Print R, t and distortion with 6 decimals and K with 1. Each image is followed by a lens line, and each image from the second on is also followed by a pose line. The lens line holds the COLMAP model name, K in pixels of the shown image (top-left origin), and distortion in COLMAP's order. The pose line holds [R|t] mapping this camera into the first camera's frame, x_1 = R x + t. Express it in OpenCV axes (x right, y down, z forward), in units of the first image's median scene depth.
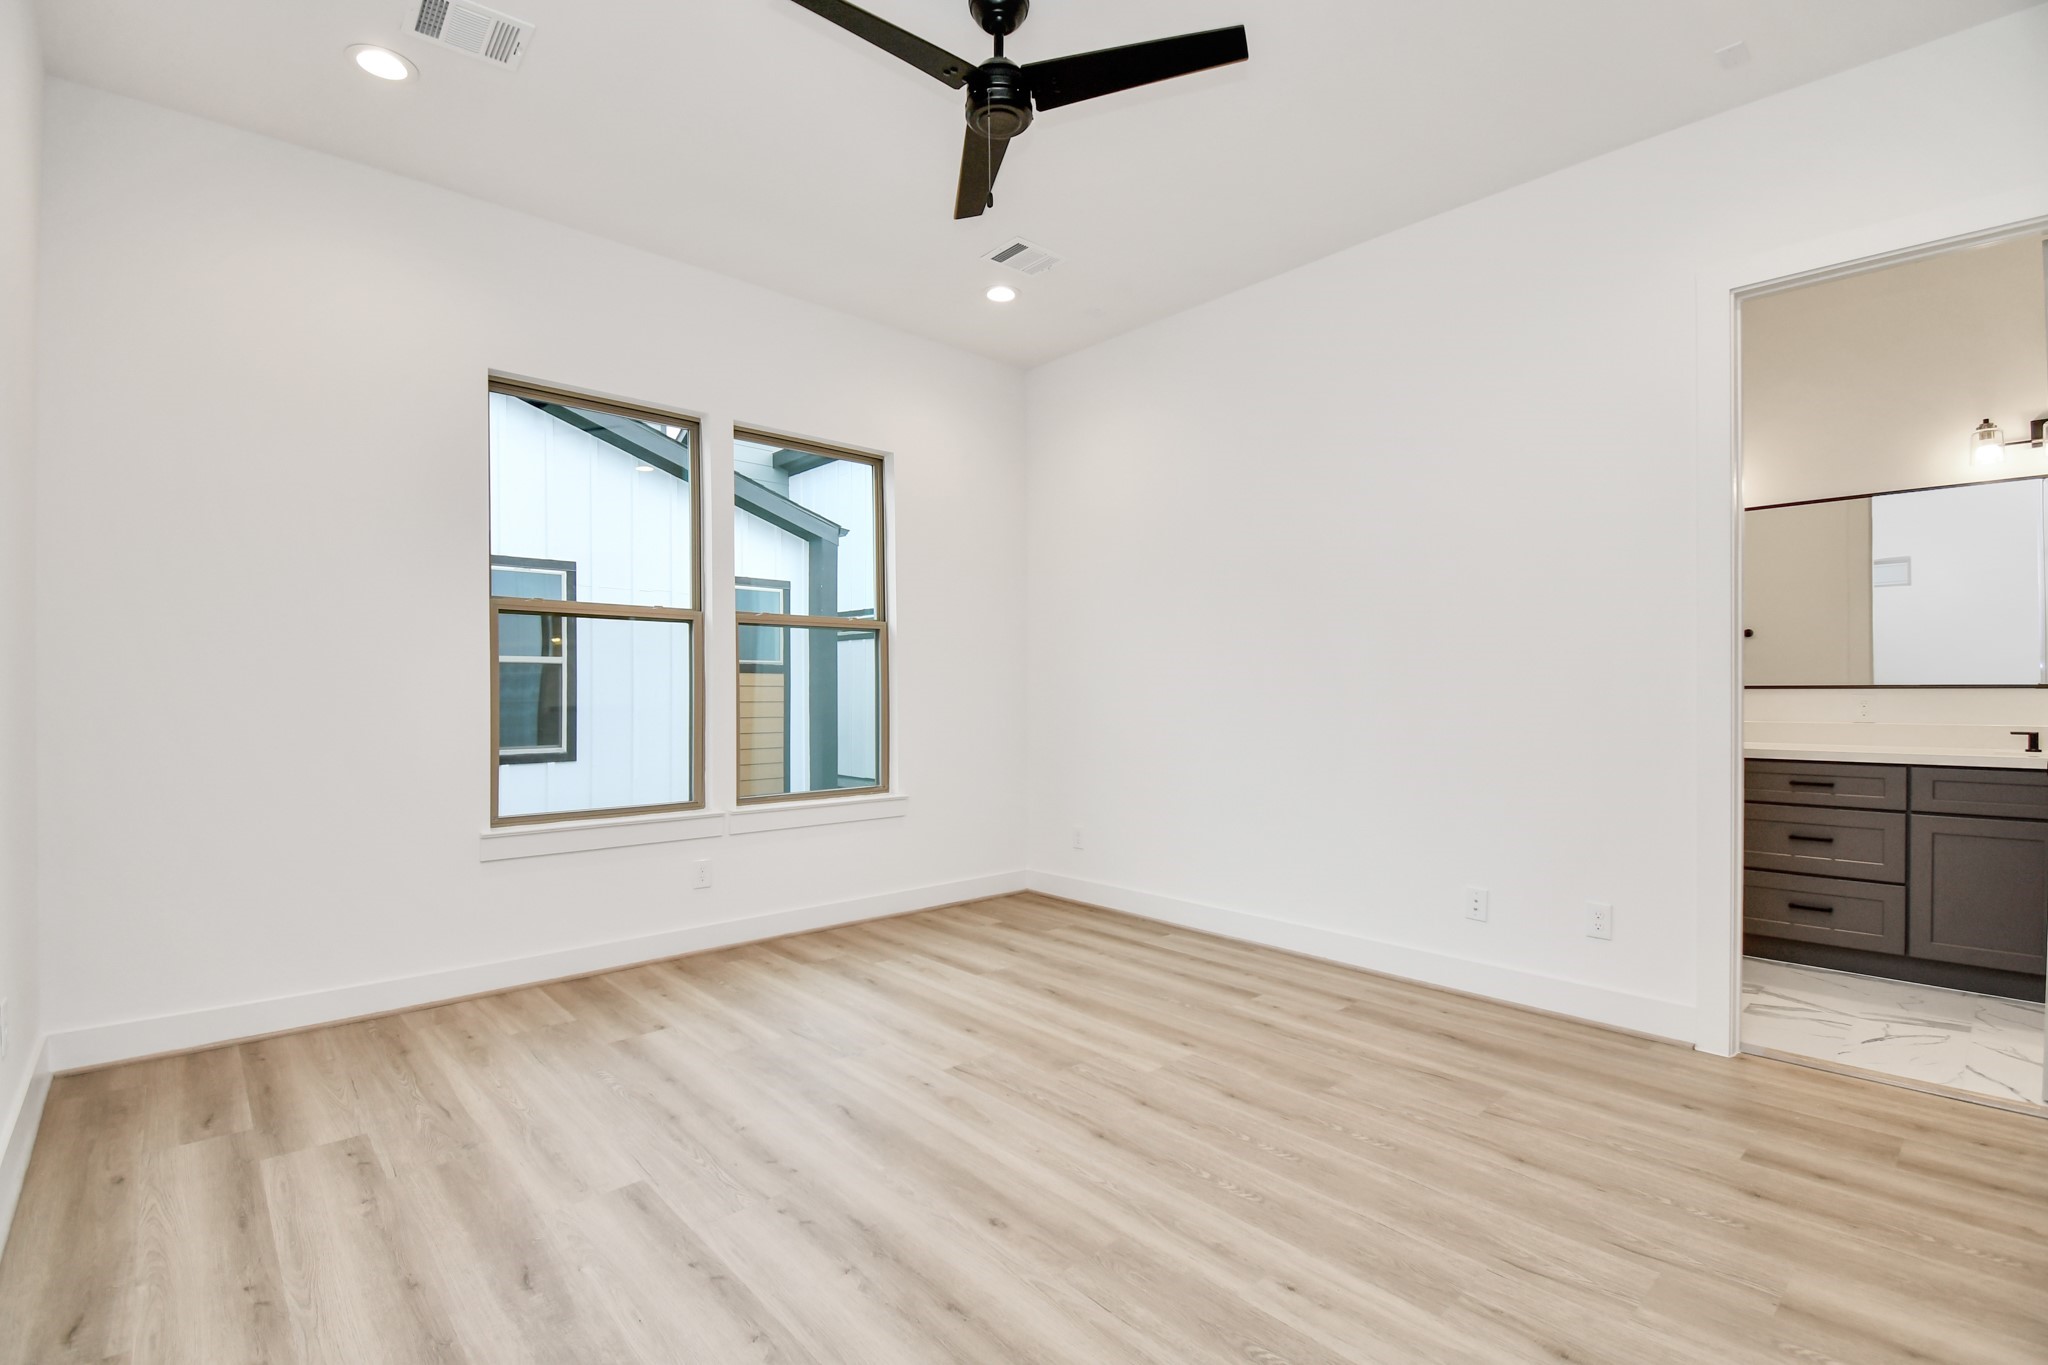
lens RADIAL K [[902.7, 0, 984.9], [0, 902.7, 696.9], [0, 0, 1]] dist [0.026638, -0.026400]
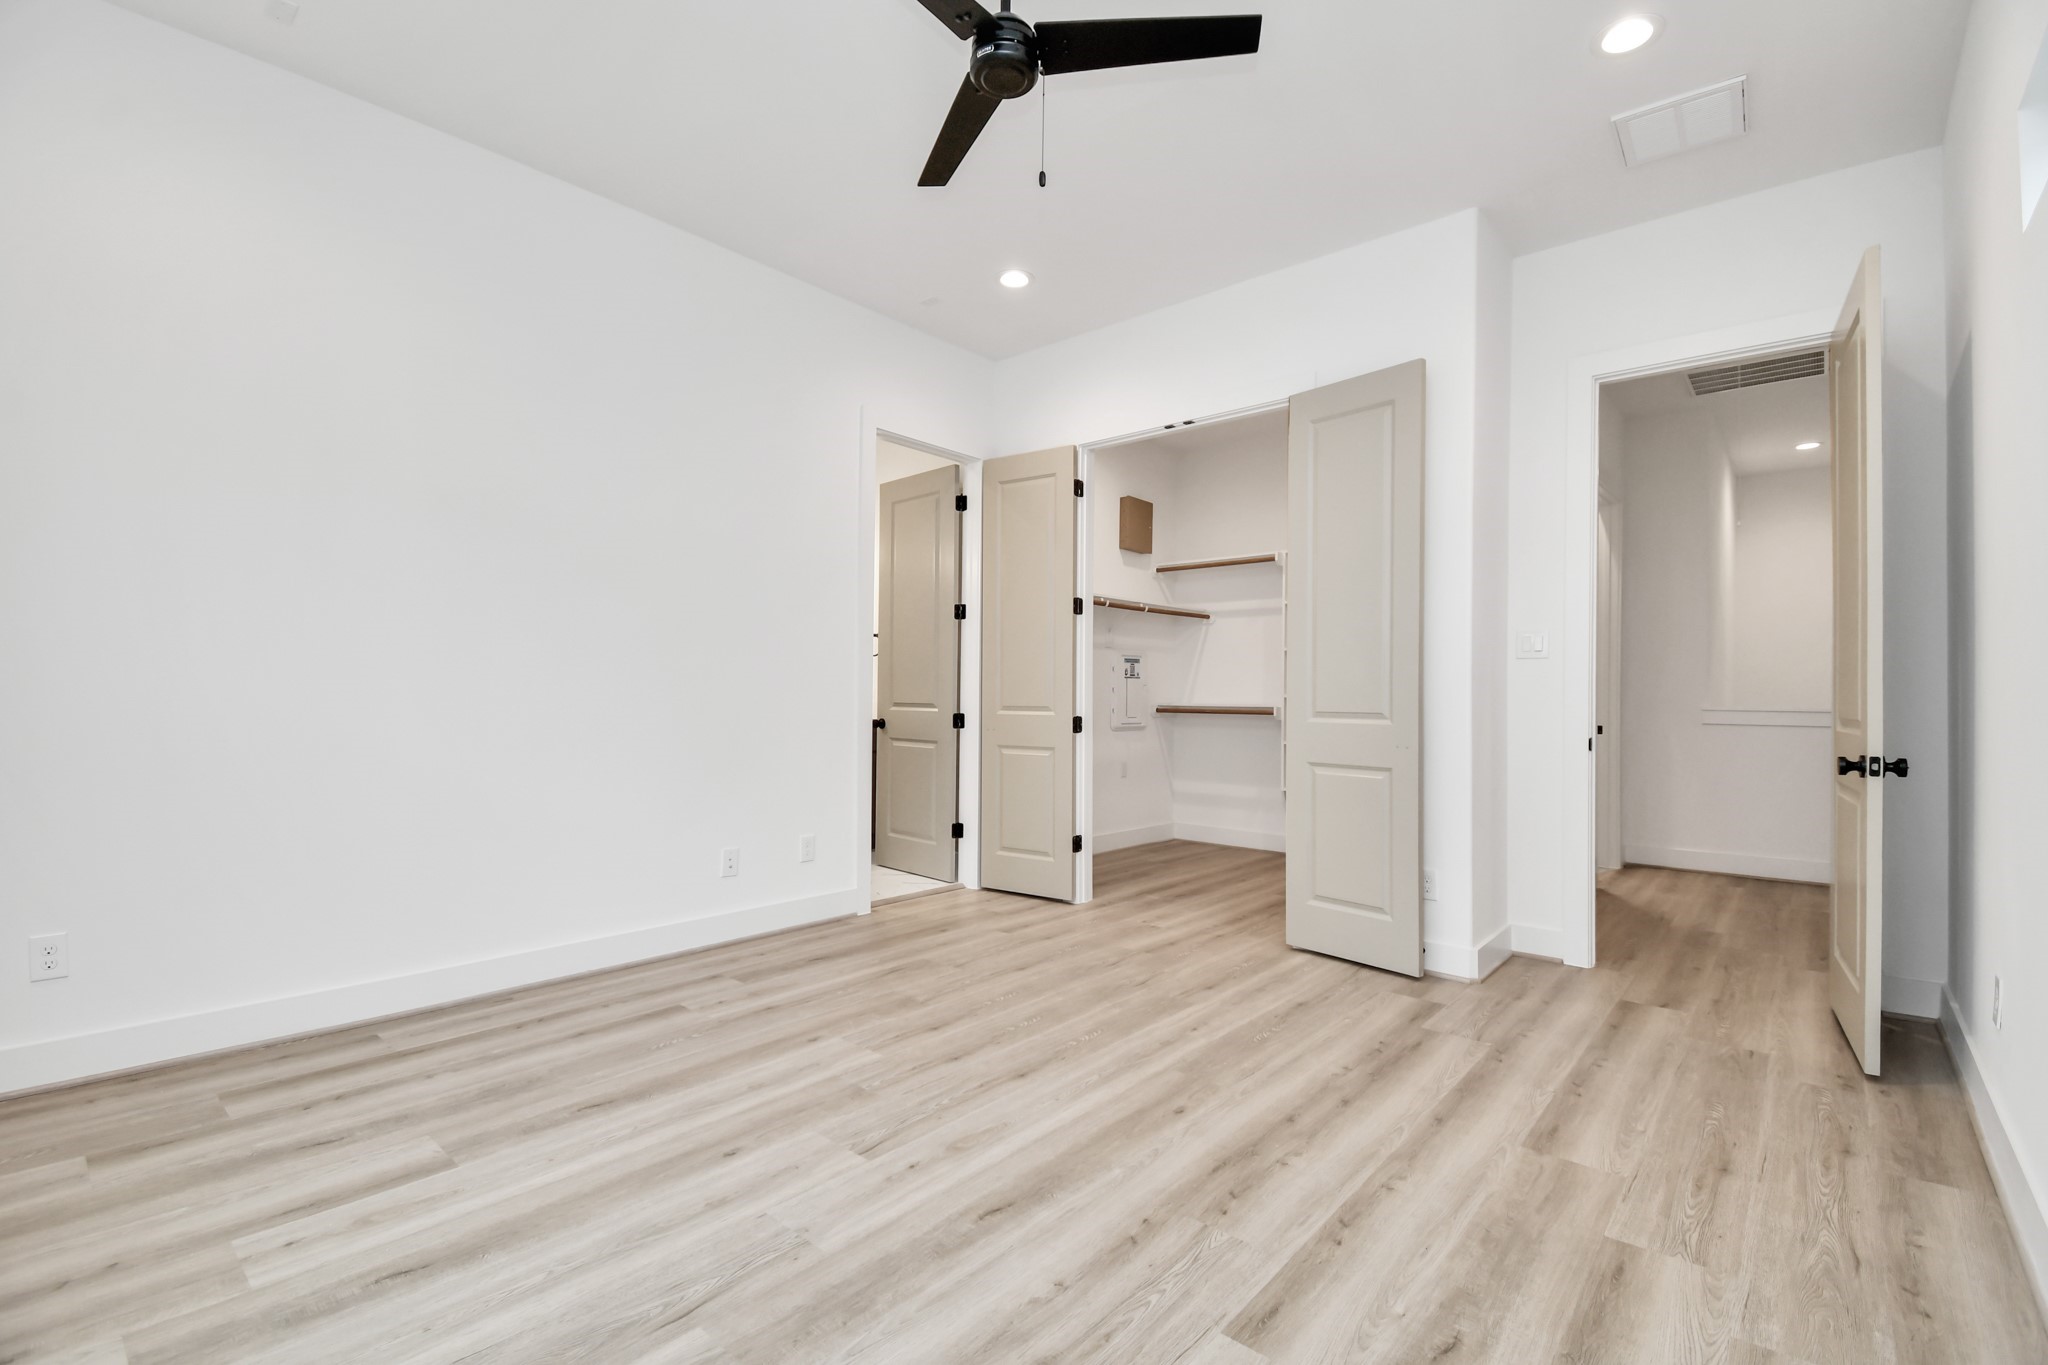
lens RADIAL K [[886.2, 0, 1070.7], [0, 886.2, 689.1], [0, 0, 1]] dist [0.025762, -0.022784]
pose [[-0.139464, 0.004437, 0.990217, -0.773474], [-0.005341, 0.999972, -0.005233, 0.013599], [-0.990213, -0.006019, -0.139436, 0.881946]]
